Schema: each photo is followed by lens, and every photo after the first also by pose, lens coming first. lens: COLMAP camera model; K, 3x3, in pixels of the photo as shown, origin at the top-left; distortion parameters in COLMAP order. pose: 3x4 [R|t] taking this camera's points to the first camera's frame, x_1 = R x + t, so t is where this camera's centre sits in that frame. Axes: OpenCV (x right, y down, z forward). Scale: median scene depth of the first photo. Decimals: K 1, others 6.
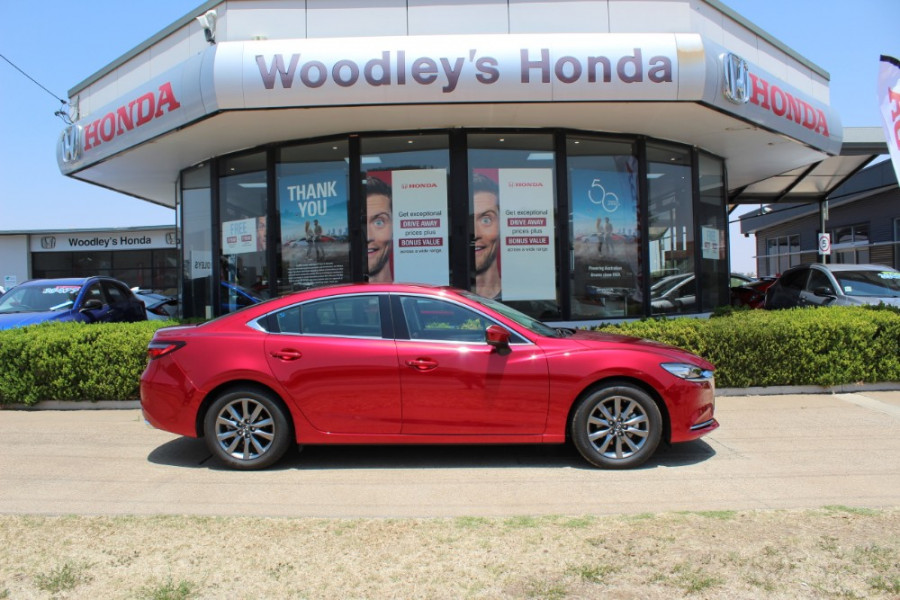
lens RADIAL K [[759.0, 0, 450.0], [0, 759.0, 300.0], [0, 0, 1]] dist [-0.171619, 0.168005]
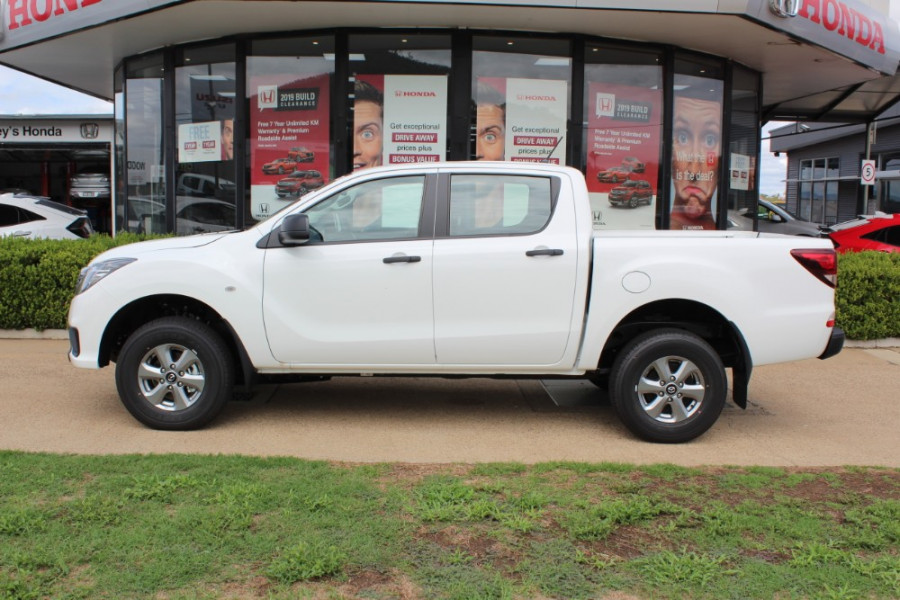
lens RADIAL K [[922.2, 0, 450.0], [0, 922.2, 300.0], [0, 0, 1]] dist [-0.138891, 0.167596]
pose [[0.998292, 0.034757, 0.046947, -0.038833], [-0.039020, 0.994884, 0.093182, -0.013575], [-0.043468, -0.094855, 0.994542, -0.069758]]
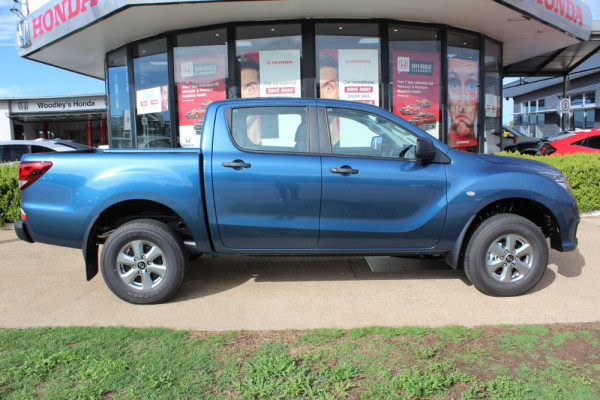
lens RADIAL K [[506.0, 0, 300.0], [0, 506.0, 200.0], [0, 0, 1]] dist [-0.171619, 0.168005]
pose [[0.999989, -0.001348, -0.004469, -0.000384], [0.001854, 0.993338, 0.115225, -0.008981], [0.004284, -0.115232, 0.993329, 0.078545]]
